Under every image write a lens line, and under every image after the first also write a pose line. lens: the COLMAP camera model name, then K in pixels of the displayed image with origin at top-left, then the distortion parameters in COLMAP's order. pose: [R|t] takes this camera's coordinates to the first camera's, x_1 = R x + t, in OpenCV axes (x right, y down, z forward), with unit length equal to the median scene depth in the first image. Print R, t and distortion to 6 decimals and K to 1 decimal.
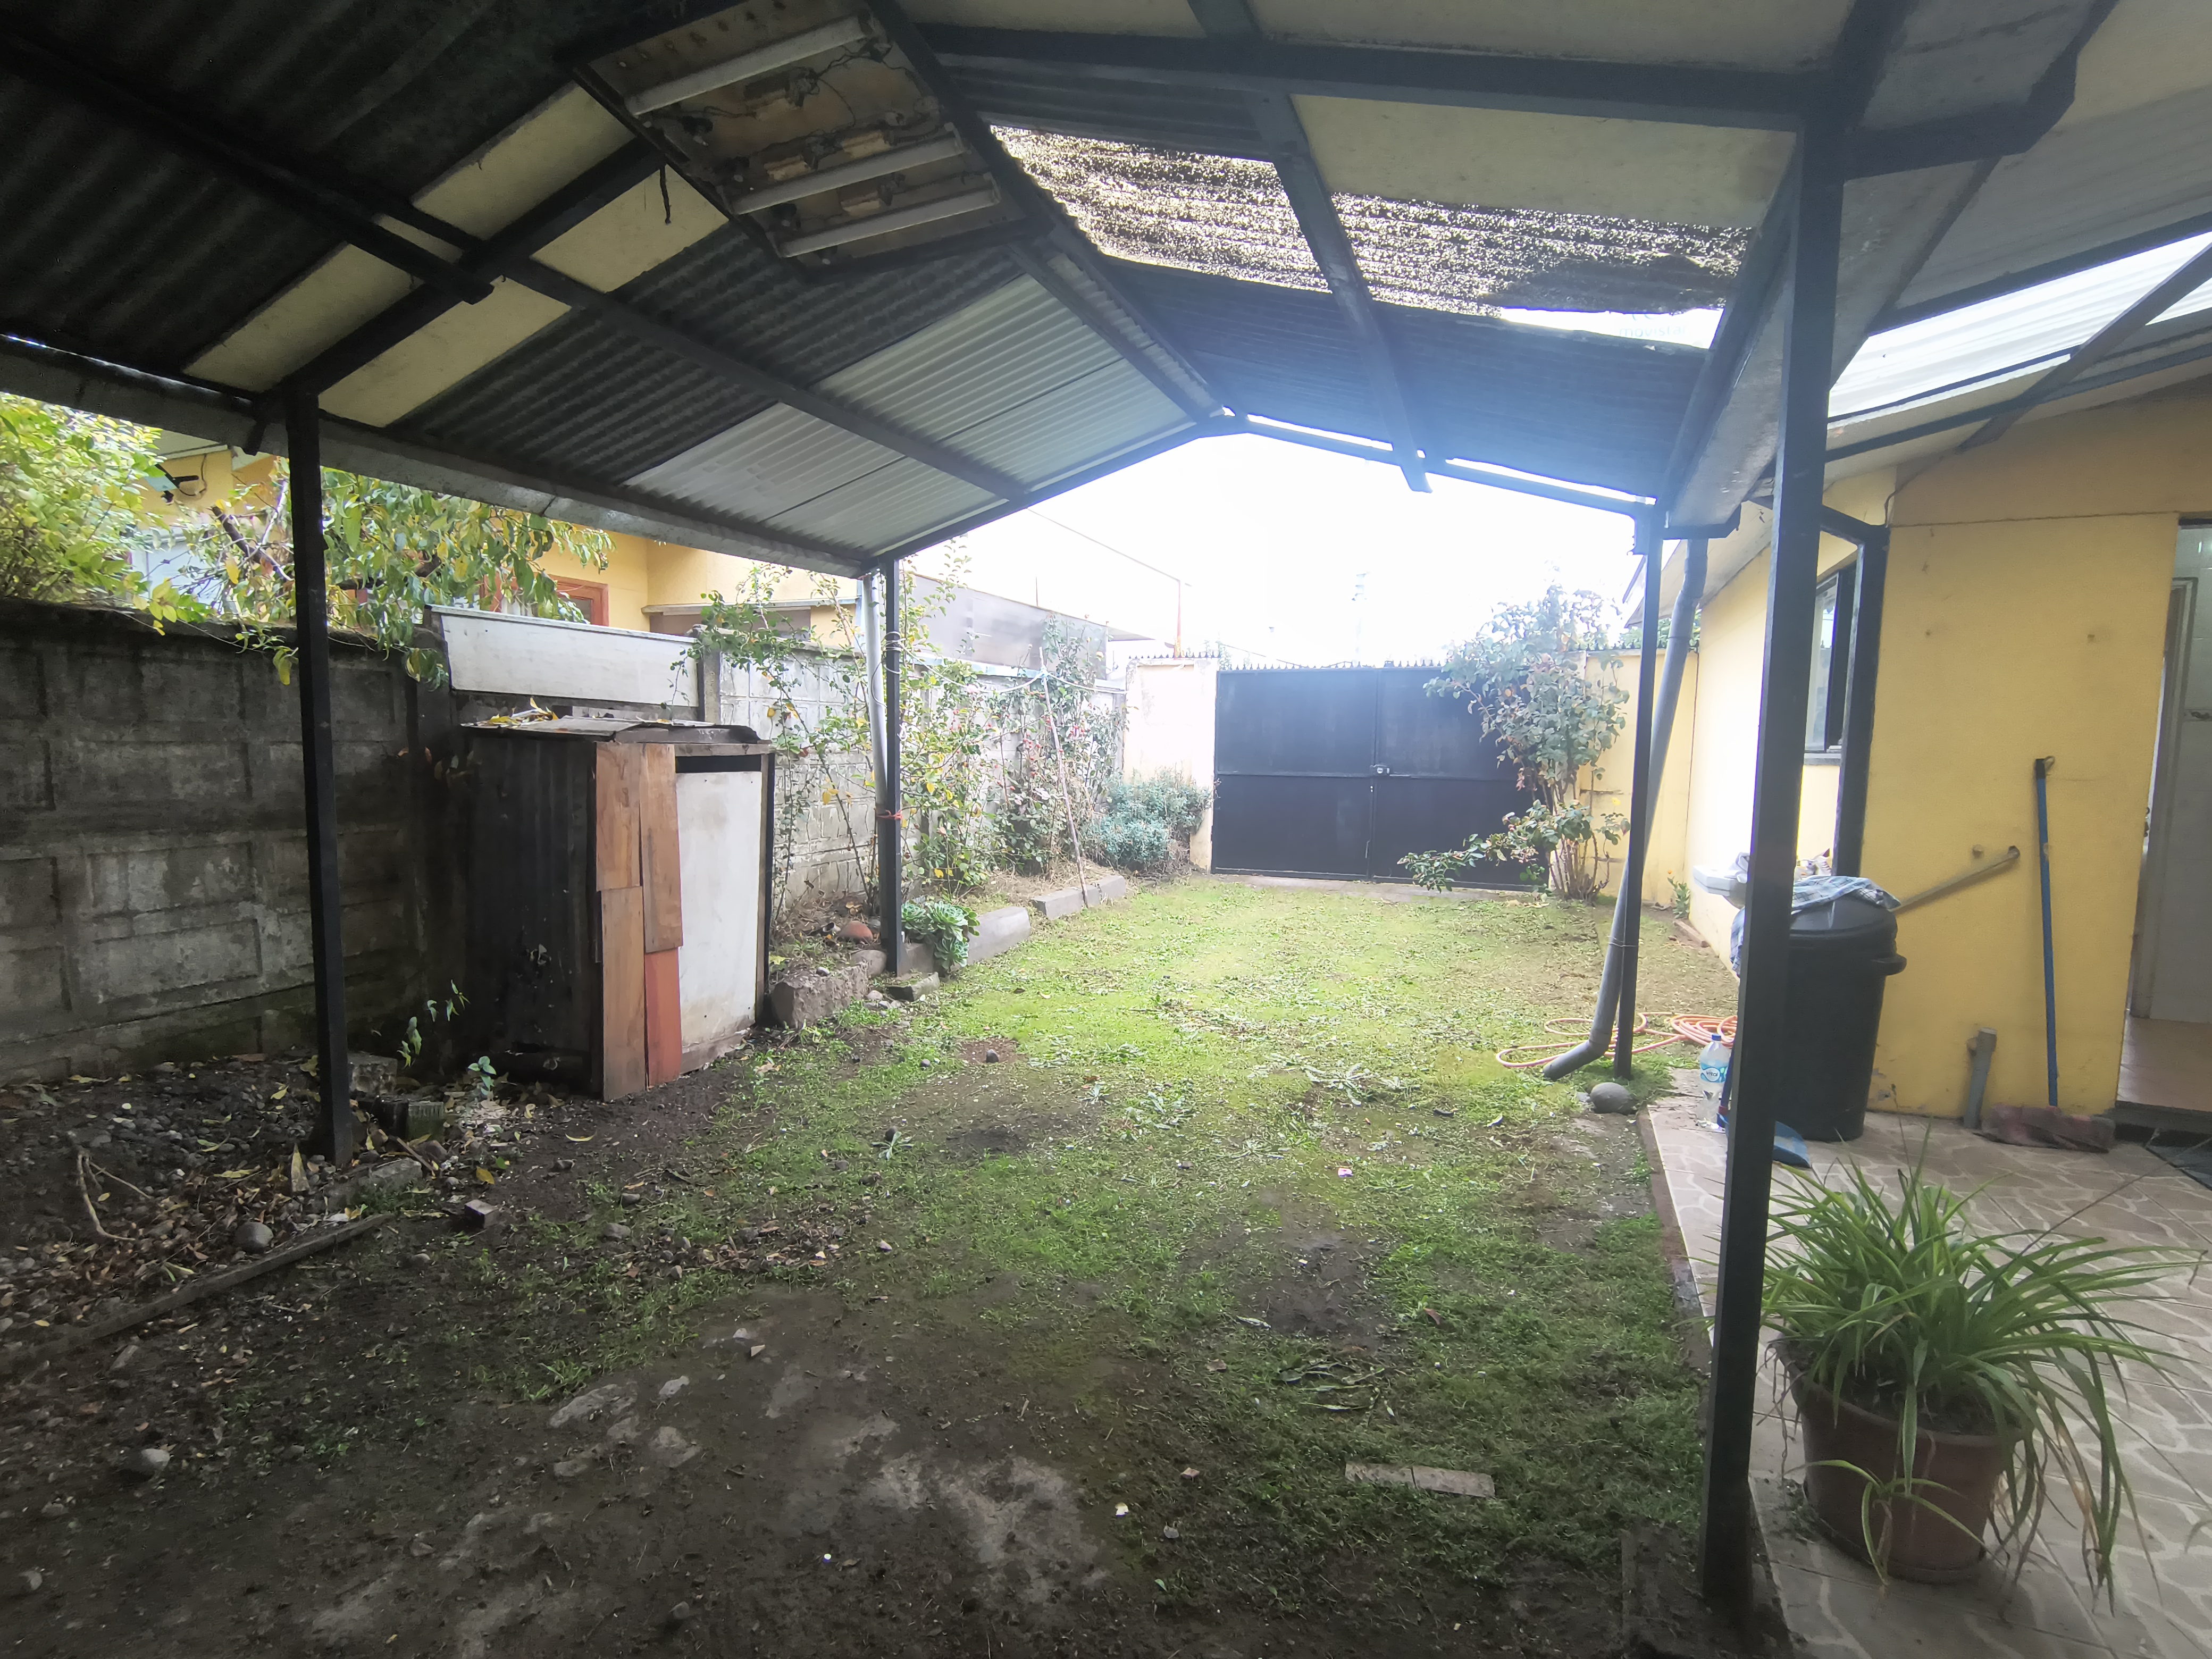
lens RADIAL K [[1034.4, 0, 1104.6], [0, 1034.4, 823.8], [0, 0, 1]] dist [-0.006522, 0.002094]
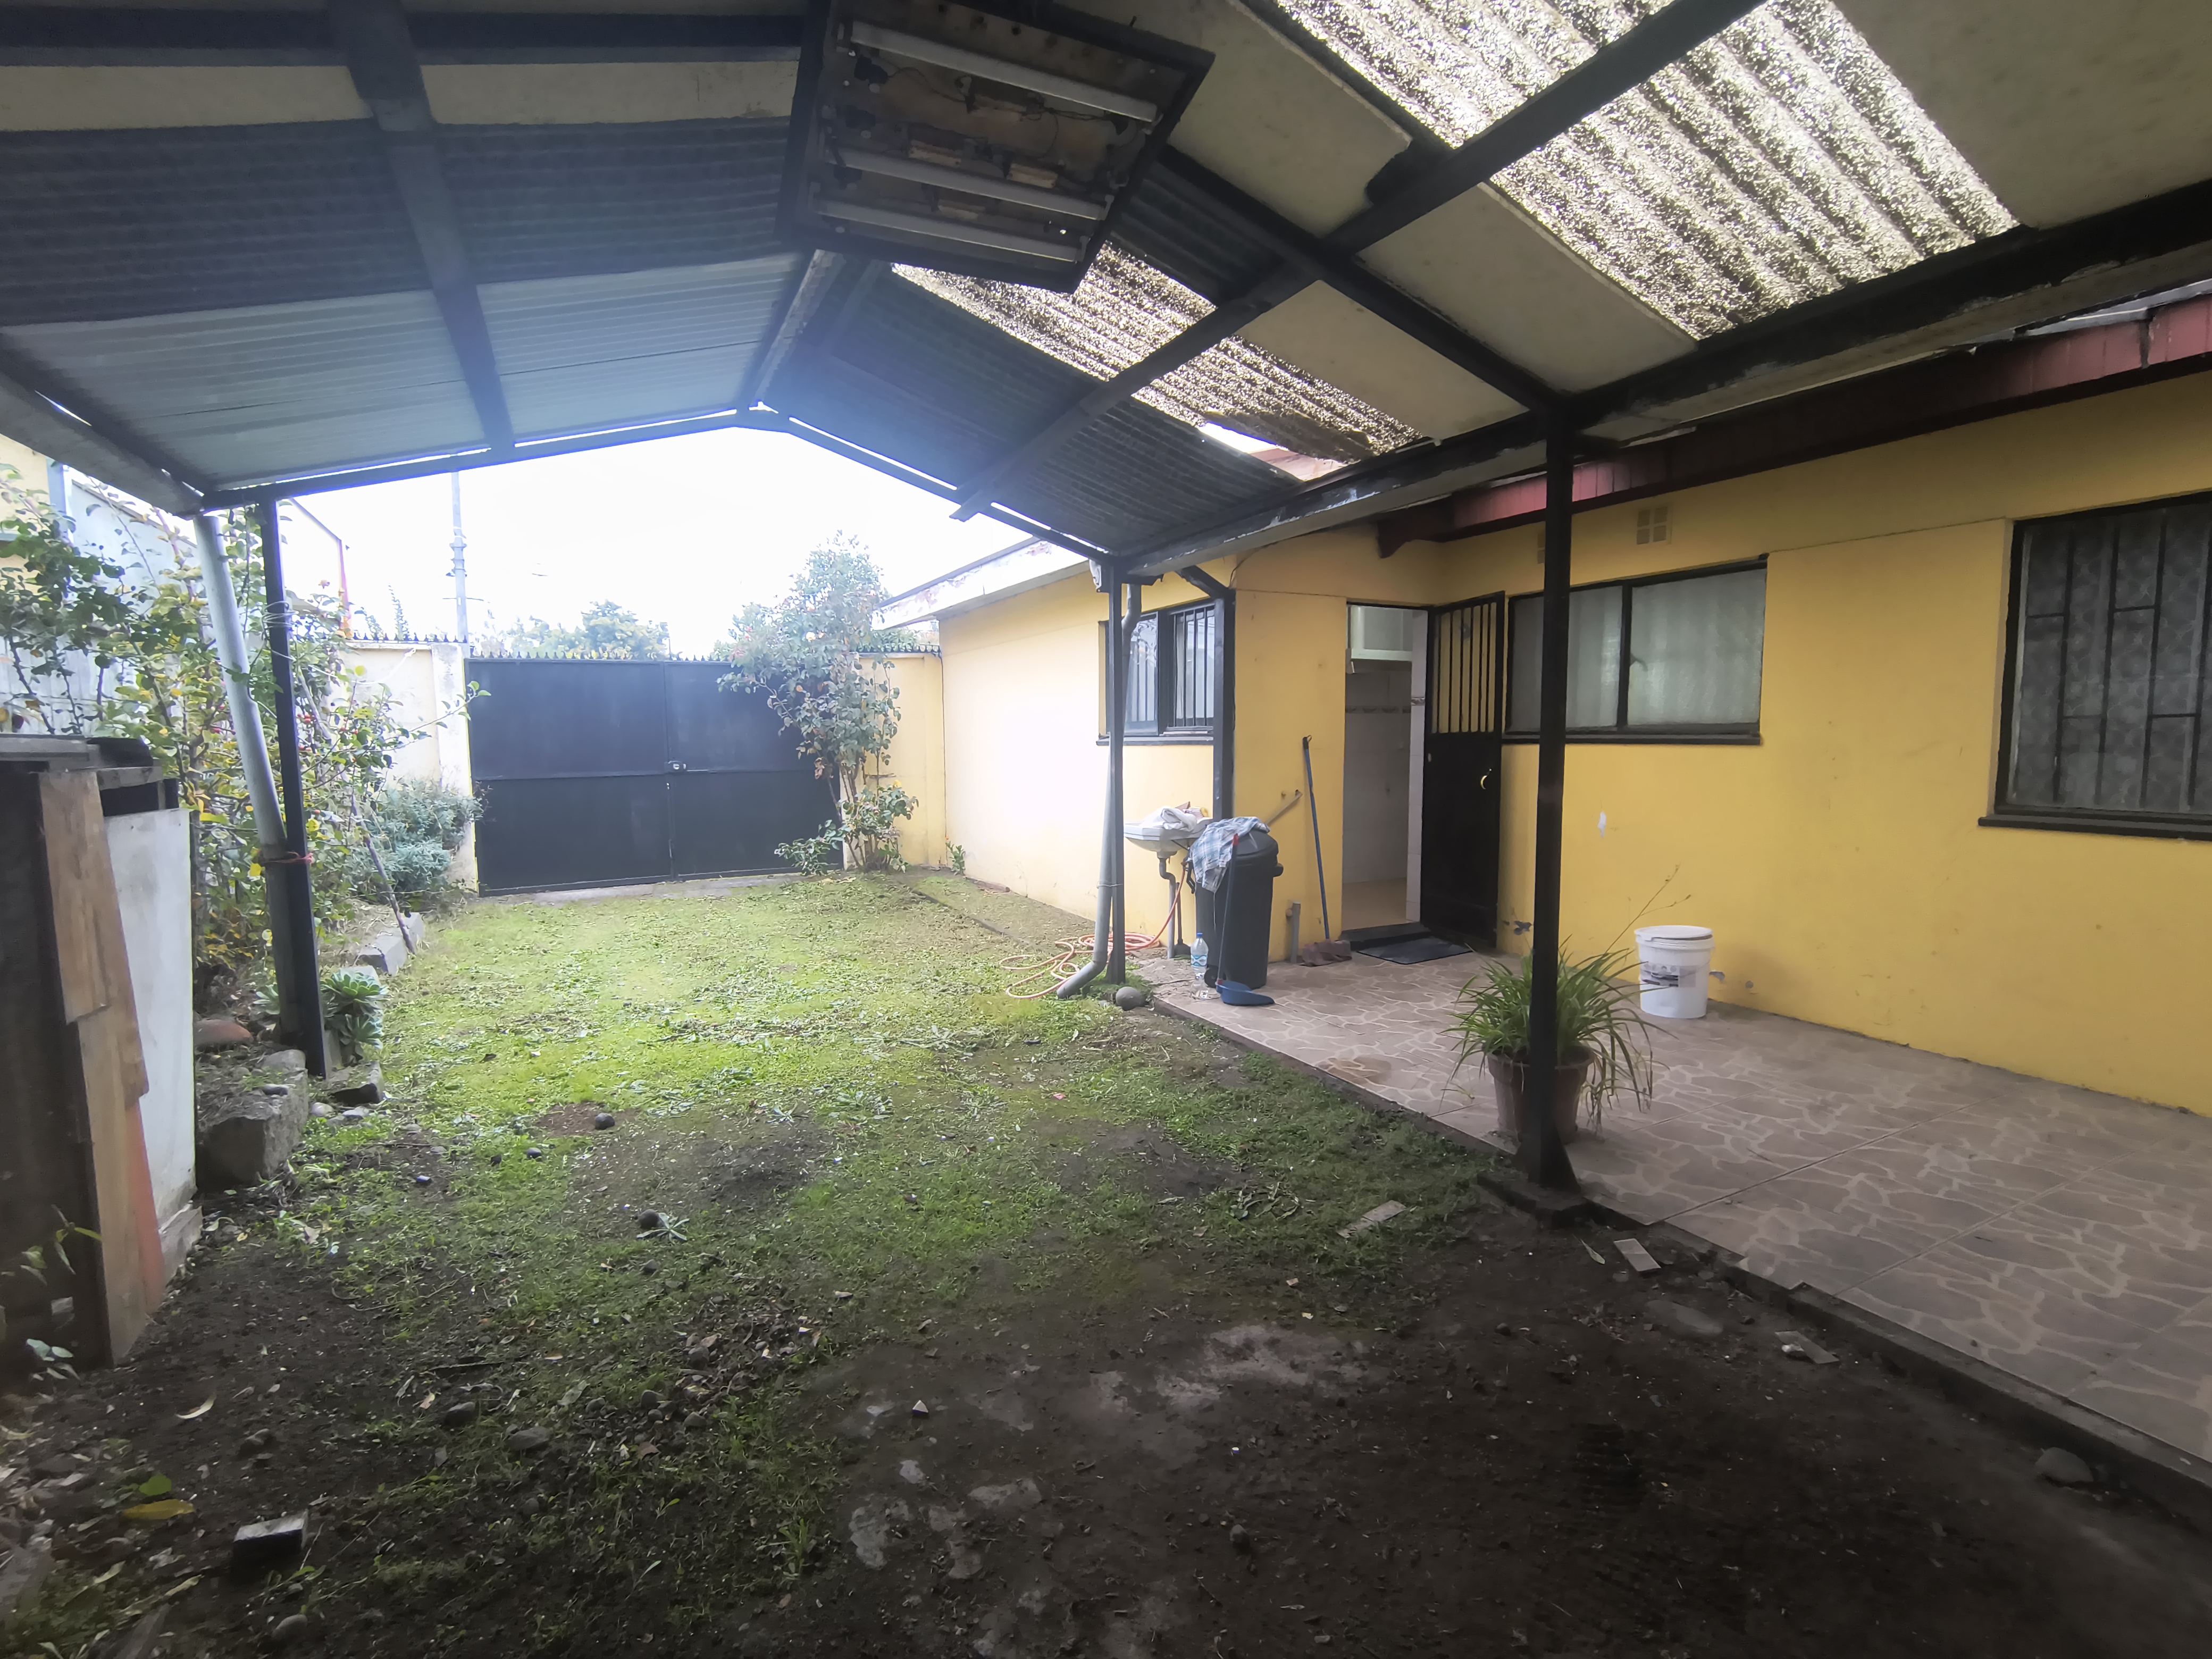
lens RADIAL K [[1034.4, 0, 1104.6], [0, 1034.4, 823.8], [0, 0, 1]] dist [-0.006522, 0.002094]
pose [[0.635945, -0.090392, 0.766423, -0.571222], [0.082641, 0.995383, 0.048823, -0.029645], [-0.767297, 0.032289, 0.640479, 0.164244]]
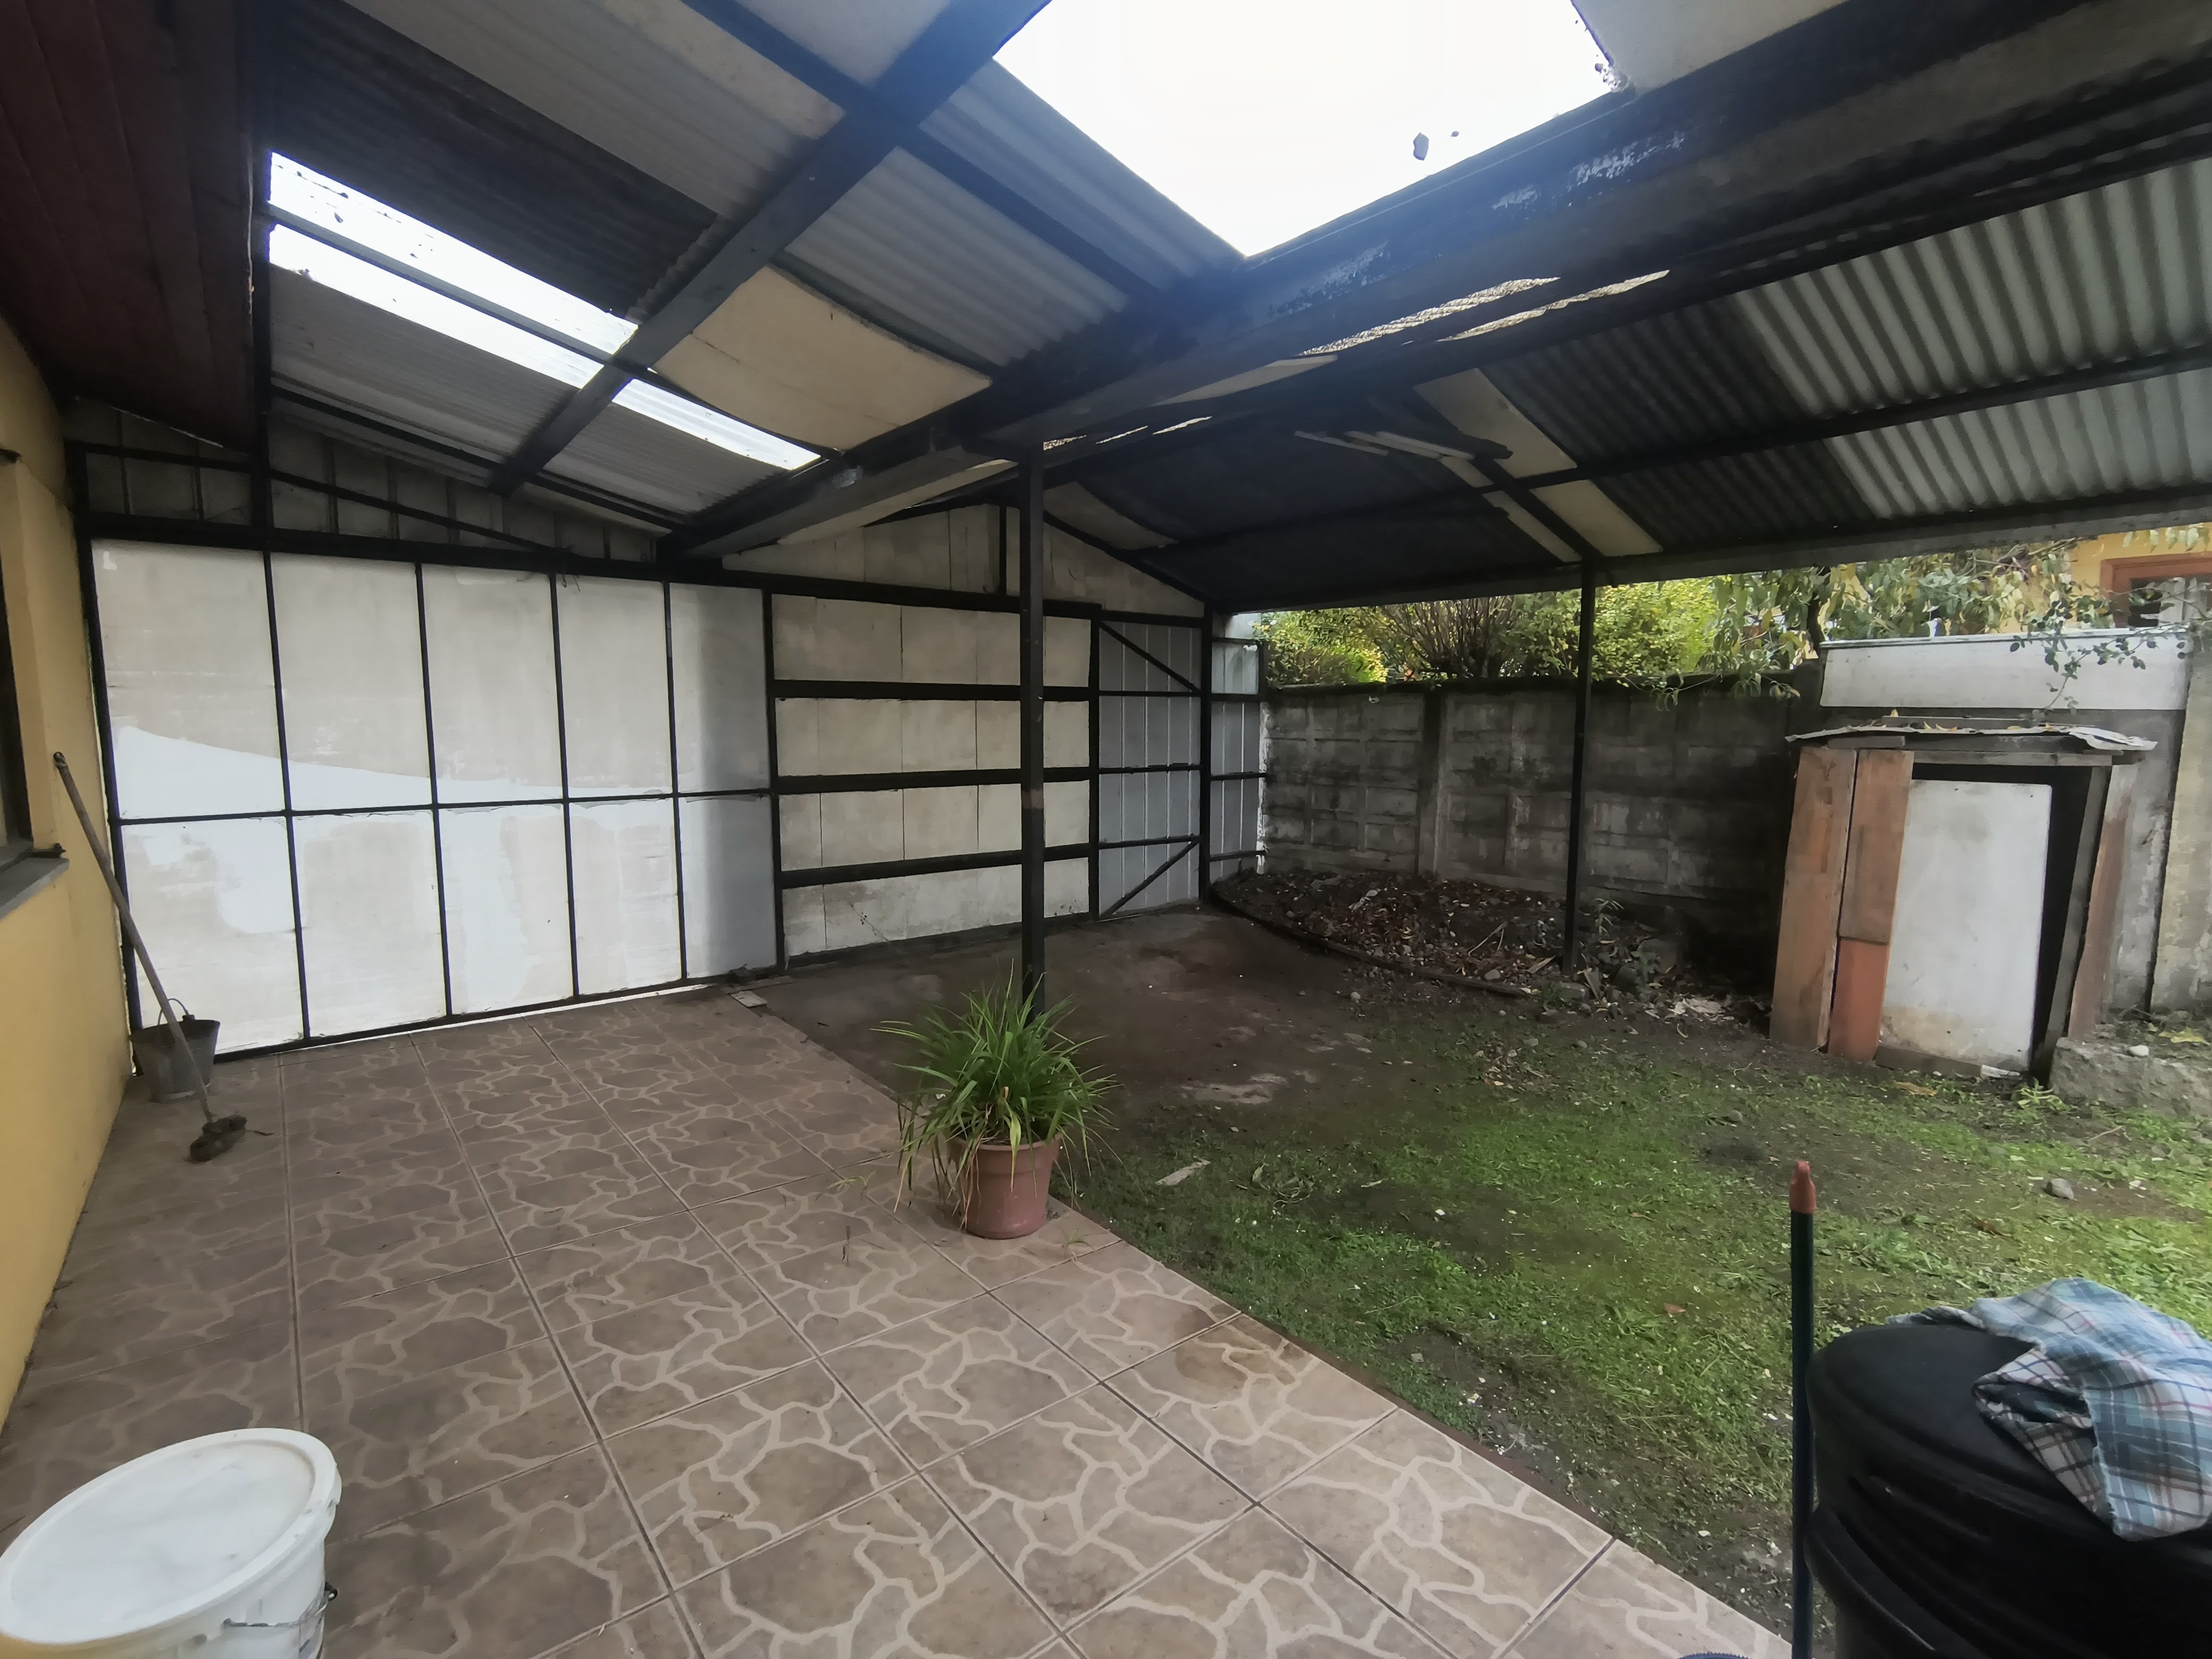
lens RADIAL K [[1034.4, 0, 1104.6], [0, 1034.4, 823.8], [0, 0, 1]] dist [-0.006522, 0.002094]
pose [[-0.452335, 0.070612, -0.889048, 0.989890], [-0.083657, 0.989106, 0.121122, -0.070548], [0.887916, 0.129163, -0.441500, 0.838531]]
